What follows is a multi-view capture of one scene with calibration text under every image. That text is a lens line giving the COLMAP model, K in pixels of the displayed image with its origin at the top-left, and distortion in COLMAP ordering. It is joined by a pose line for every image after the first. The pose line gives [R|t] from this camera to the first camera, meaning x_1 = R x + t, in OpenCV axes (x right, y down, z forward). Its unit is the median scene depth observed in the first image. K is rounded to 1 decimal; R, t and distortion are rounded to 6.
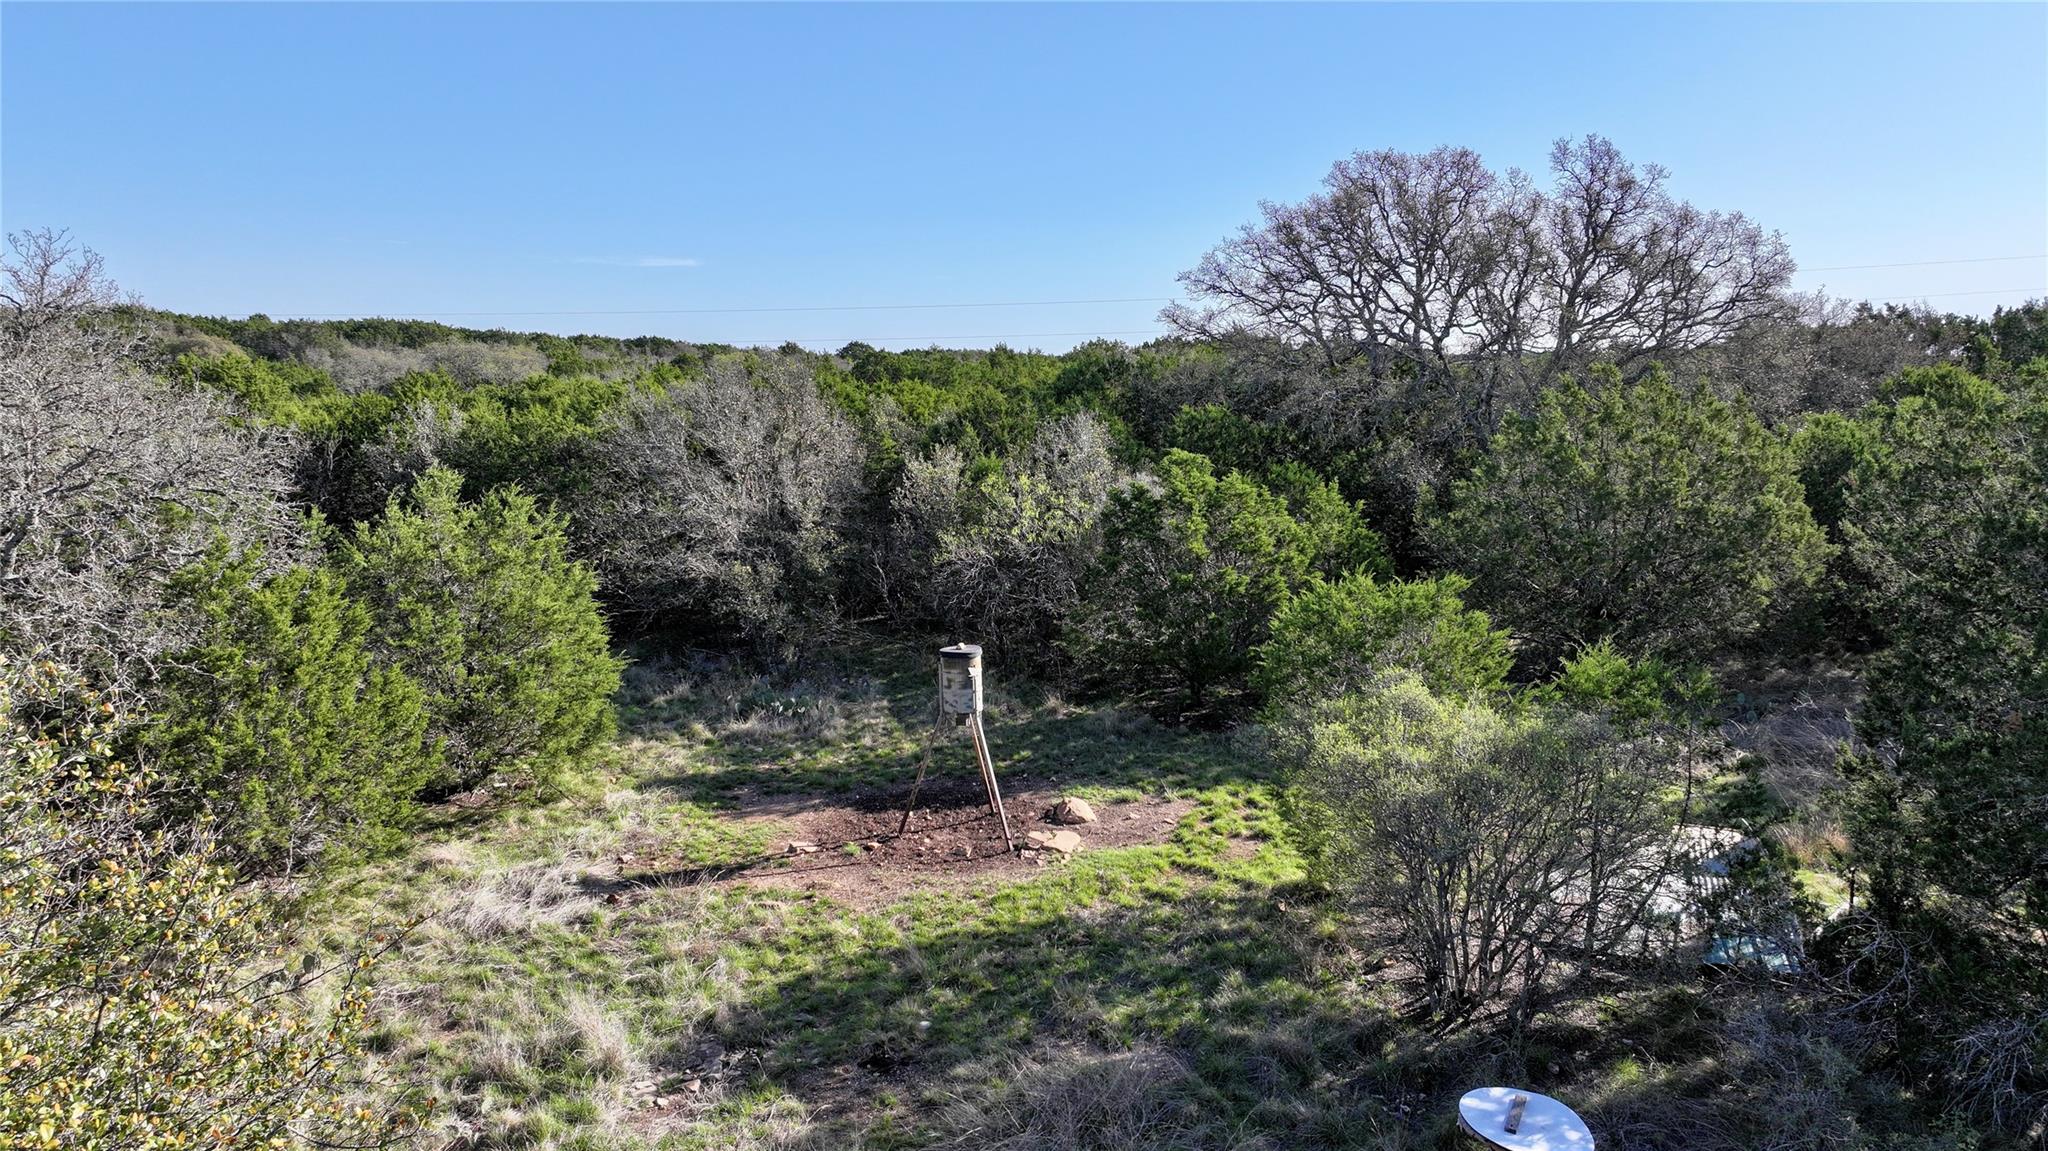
lens RADIAL K [[1444.4, 0, 1020.6], [0, 1444.4, 571.7], [0, 0, 1]] dist [0.006500, 0.005342]
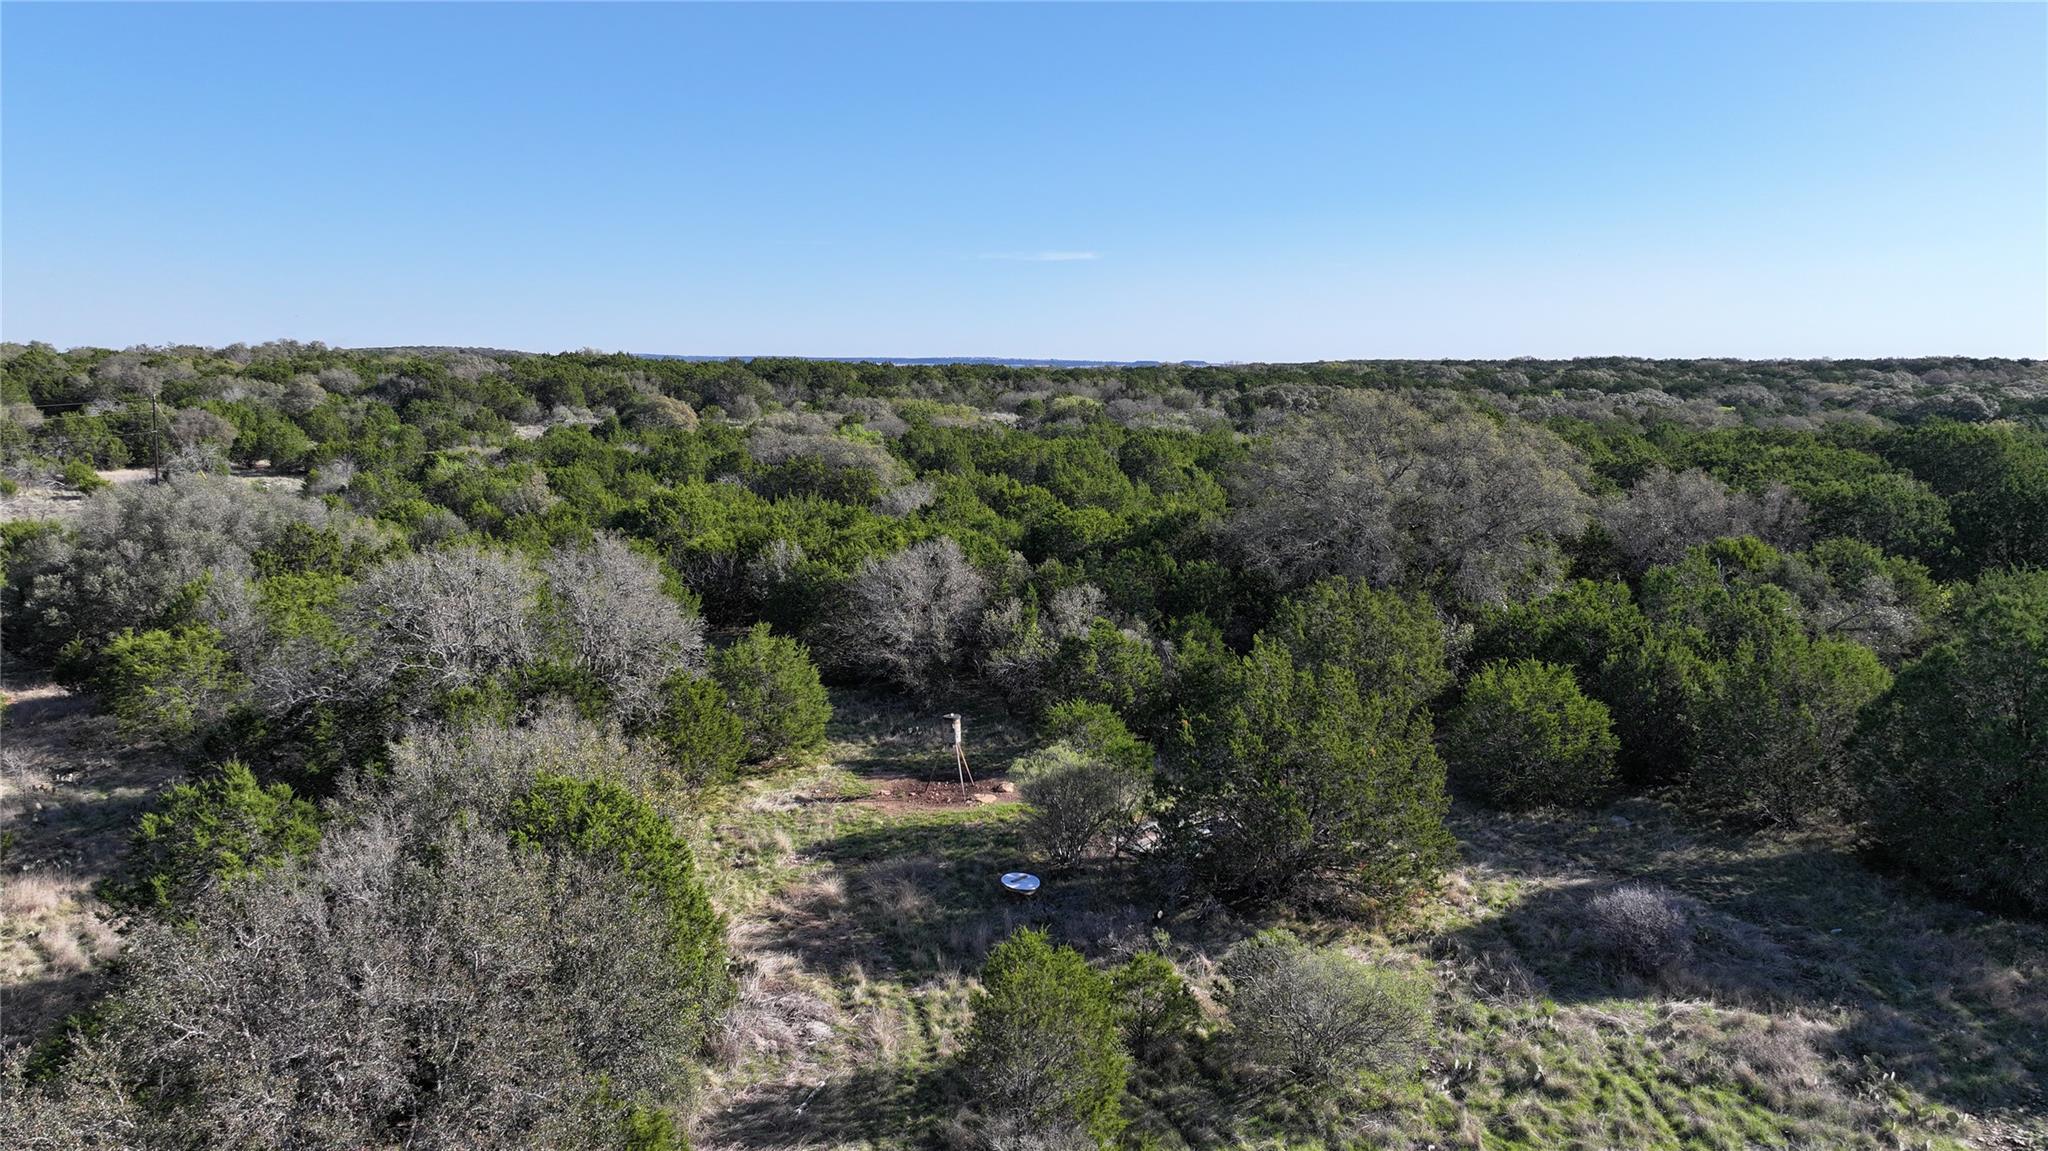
lens RADIAL K [[1444.4, 0, 1025.3], [0, 1444.4, 578.2], [0, 0, 1]] dist [0.006500, 0.005342]
pose [[0.965092, 0.038389, -0.259082, 0.697163], [-0.035157, 0.999236, 0.017097, -0.223856], [0.259541, -0.007391, 0.965704, -1.304601]]
